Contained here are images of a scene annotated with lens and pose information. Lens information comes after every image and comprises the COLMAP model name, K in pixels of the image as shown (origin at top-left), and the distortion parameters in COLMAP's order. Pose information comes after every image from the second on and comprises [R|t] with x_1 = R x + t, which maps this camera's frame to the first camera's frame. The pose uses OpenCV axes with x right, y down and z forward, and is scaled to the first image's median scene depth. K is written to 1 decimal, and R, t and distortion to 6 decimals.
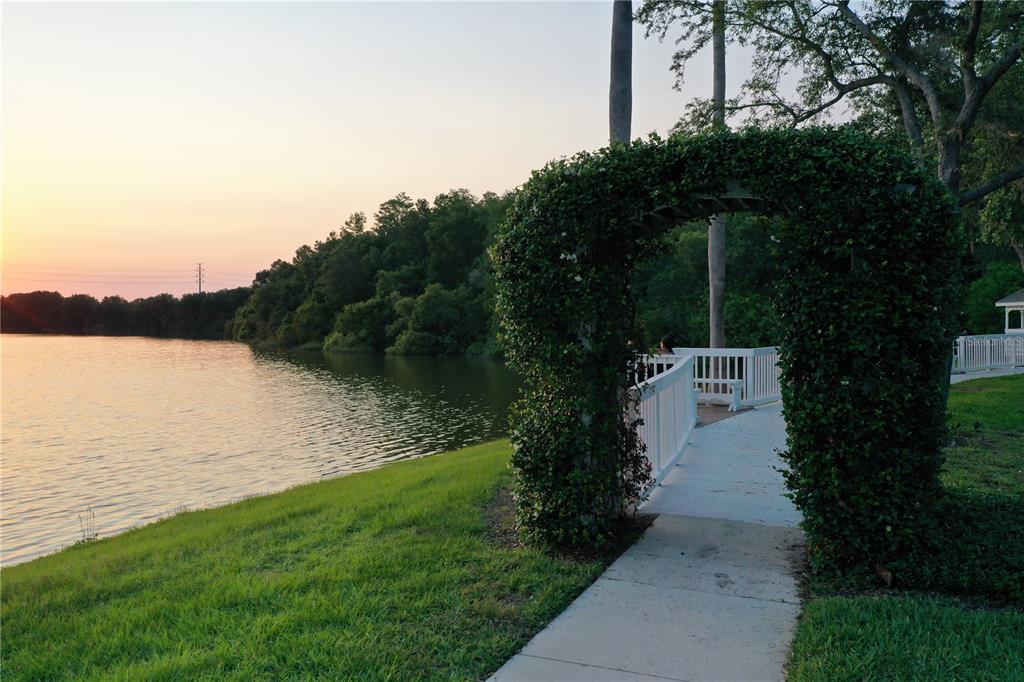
lens RADIAL K [[805.8, 0, 519.6], [0, 805.8, 342.3], [0, 0, 1]] dist [0.025948, 0.008563]
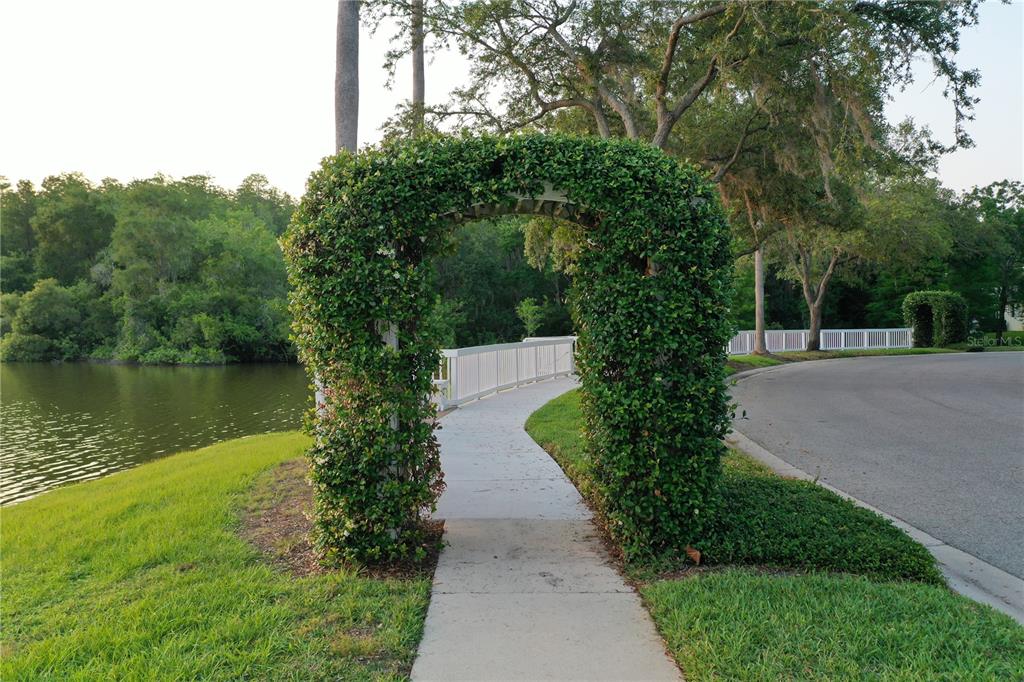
lens RADIAL K [[805.8, 0, 510.2], [0, 805.8, 340.3], [0, 0, 1]] dist [0.025948, 0.008563]
pose [[0.913397, -0.008436, 0.406982, -0.186000], [0.010173, 0.999946, -0.002104, -0.000900], [-0.406943, 0.006062, 0.913434, 0.093875]]
